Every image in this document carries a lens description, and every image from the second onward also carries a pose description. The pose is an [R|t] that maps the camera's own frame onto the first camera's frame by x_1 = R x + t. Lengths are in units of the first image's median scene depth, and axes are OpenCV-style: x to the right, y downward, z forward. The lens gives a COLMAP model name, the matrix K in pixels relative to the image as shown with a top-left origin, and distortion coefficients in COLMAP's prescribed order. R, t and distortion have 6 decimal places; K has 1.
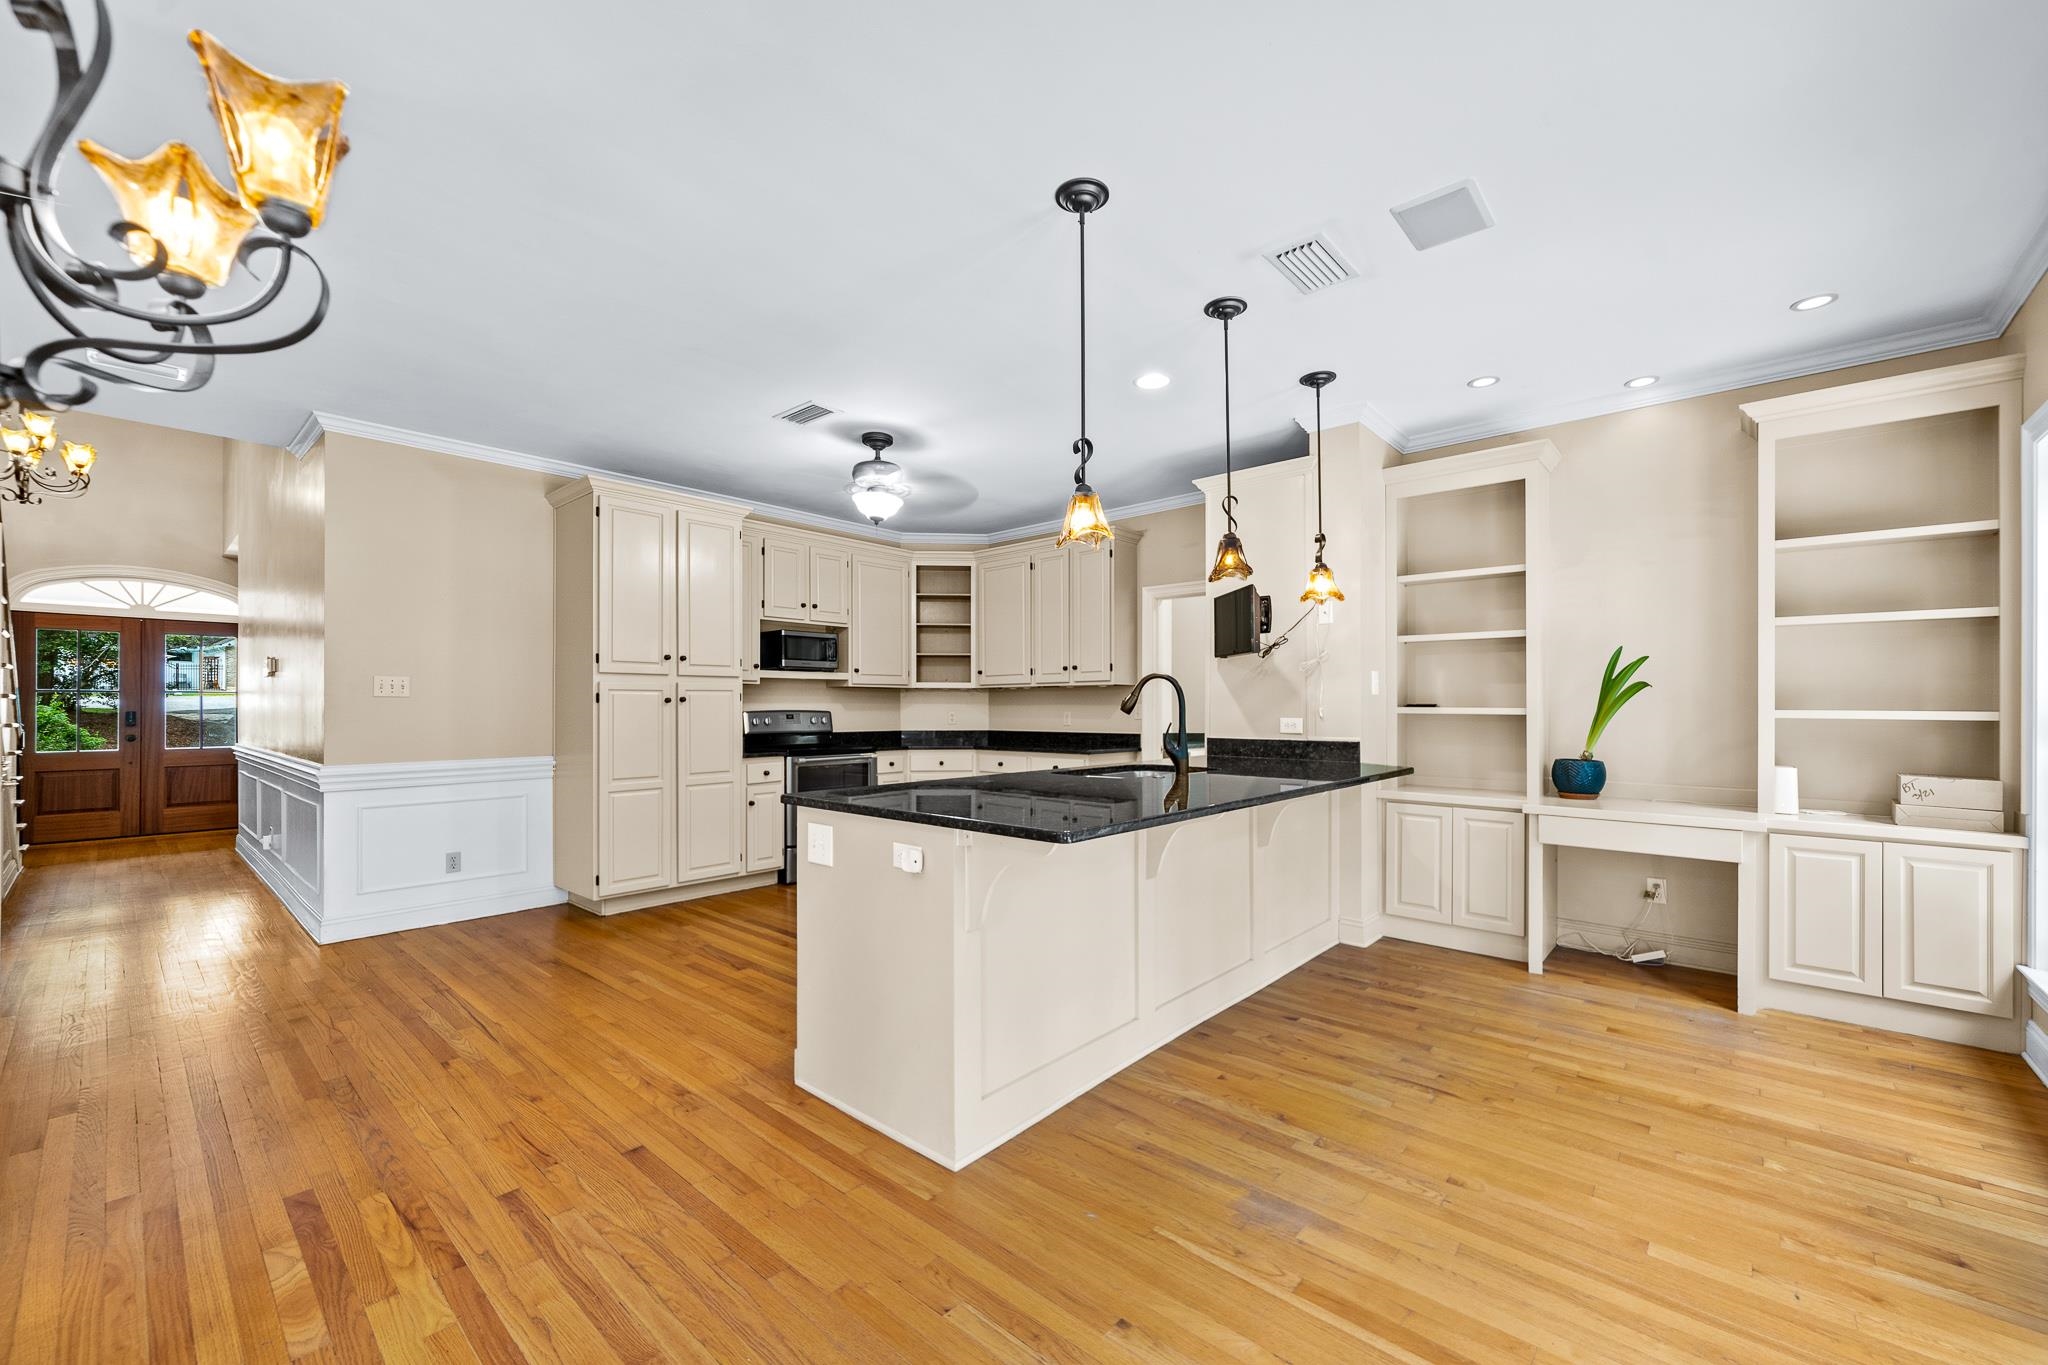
lens RADIAL K [[806.4, 0, 1026.7], [0, 806.4, 700.9], [0, 0, 1]] dist [-0.001306, -0.001984]
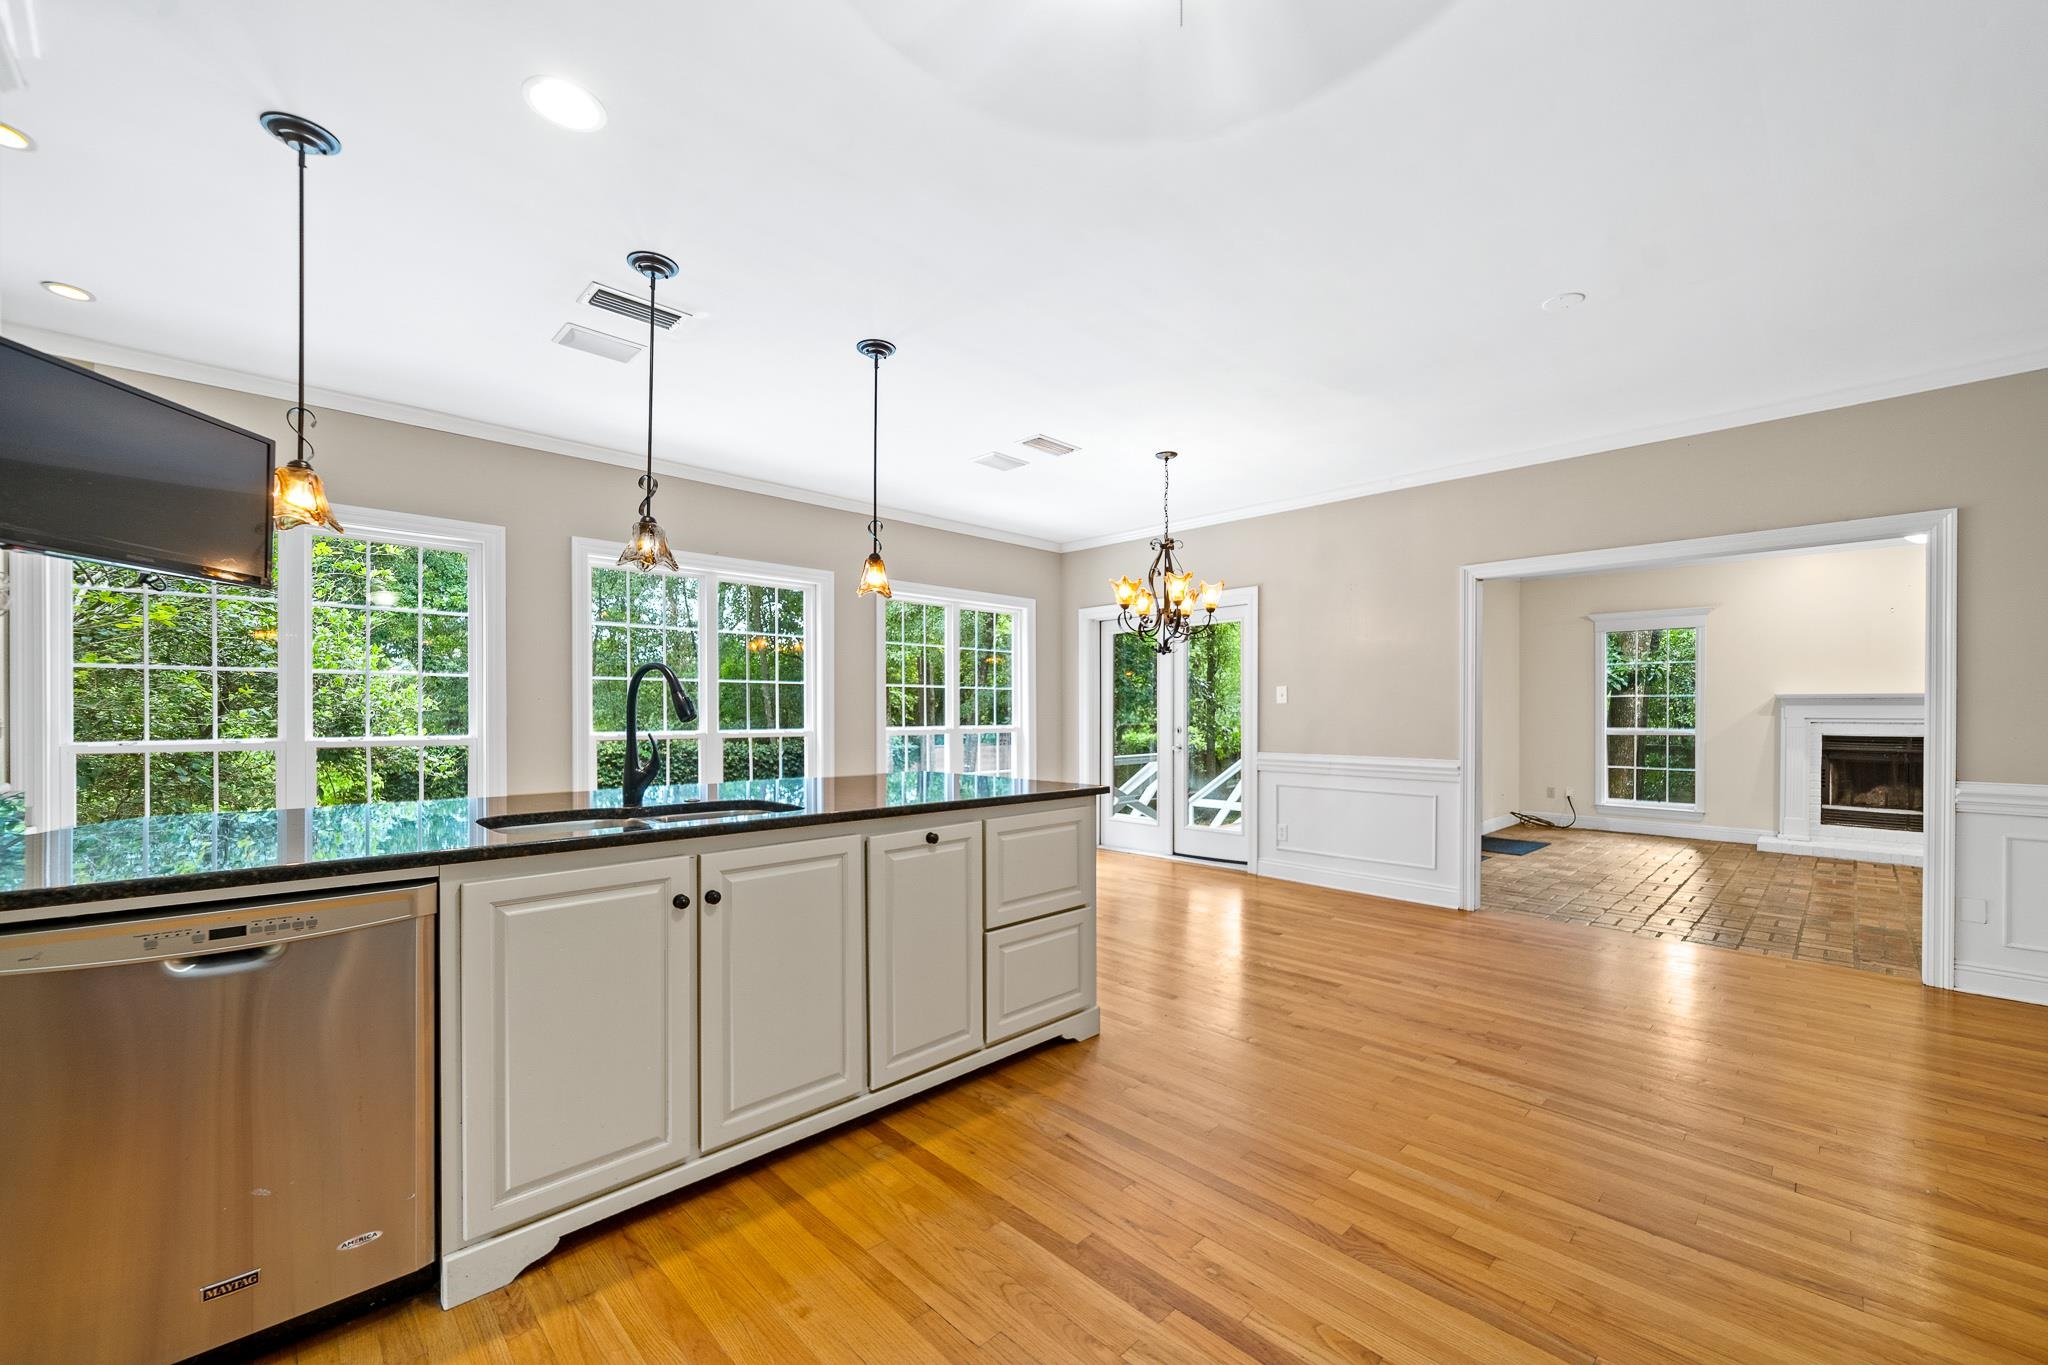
lens RADIAL K [[806.4, 0, 1020.8], [0, 806.4, 712.6], [0, 0, 1]] dist [-0.001306, -0.001984]
pose [[-0.996479, -0.000896, 0.083843, -0.153920], [-0.001312, 0.999987, -0.004902, 0.008921], [-0.083837, -0.004995, -0.996467, 1.222316]]
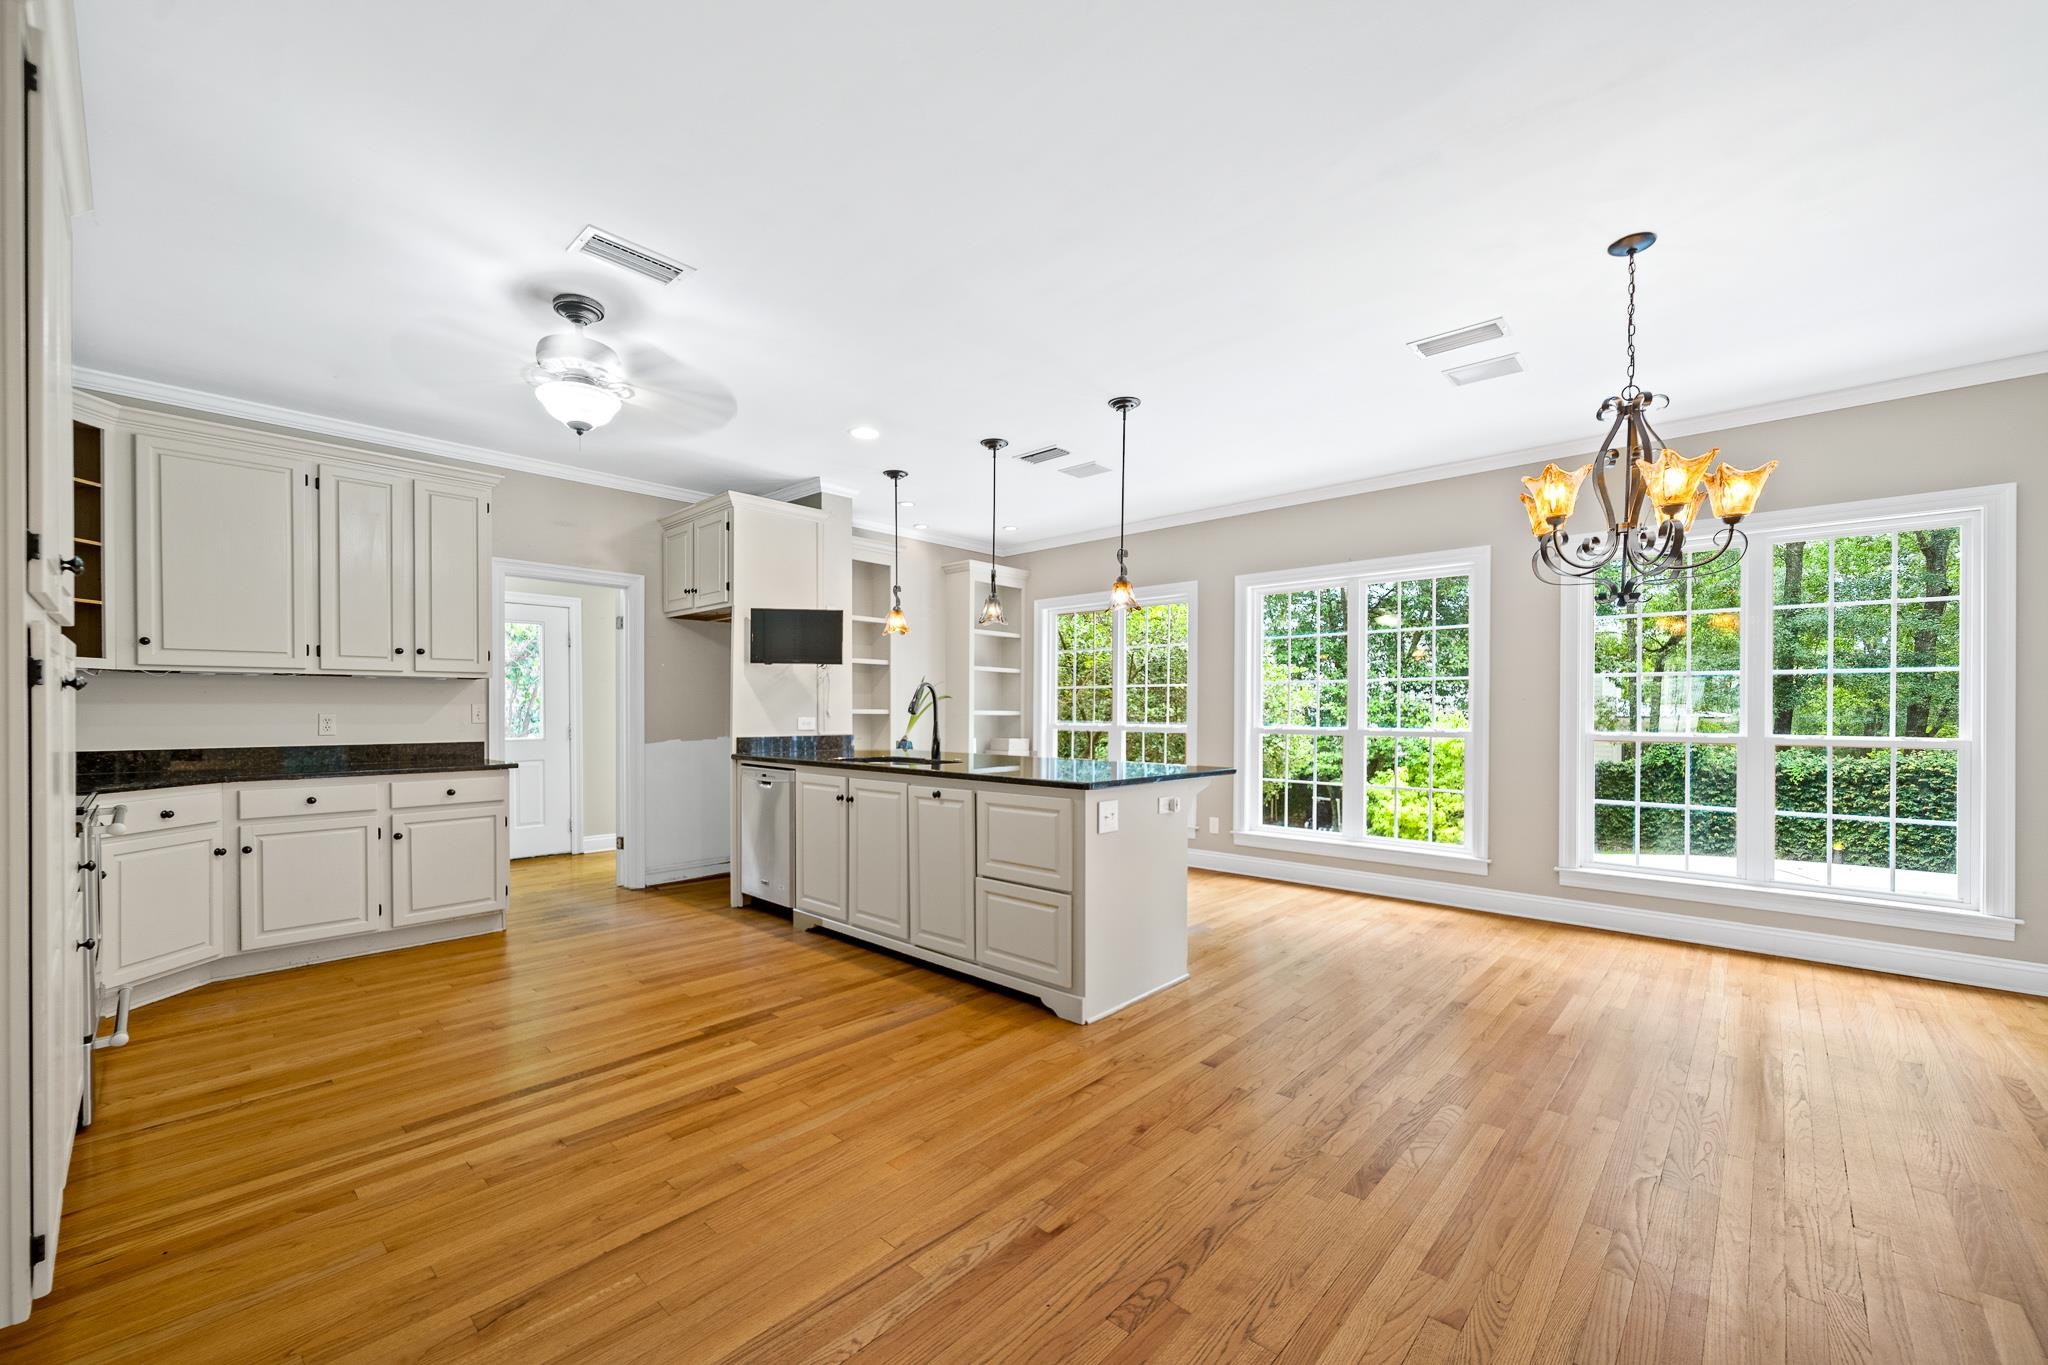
lens RADIAL K [[806.4, 0, 1016.7], [0, 806.4, 712.6], [0, 0, 1]] dist [-0.001306, -0.001984]
pose [[0.028814, -0.002533, 0.999582, -0.826424], [-0.008917, 0.999956, 0.002791, 0.007306], [-0.999545, -0.008994, 0.028790, 0.600950]]
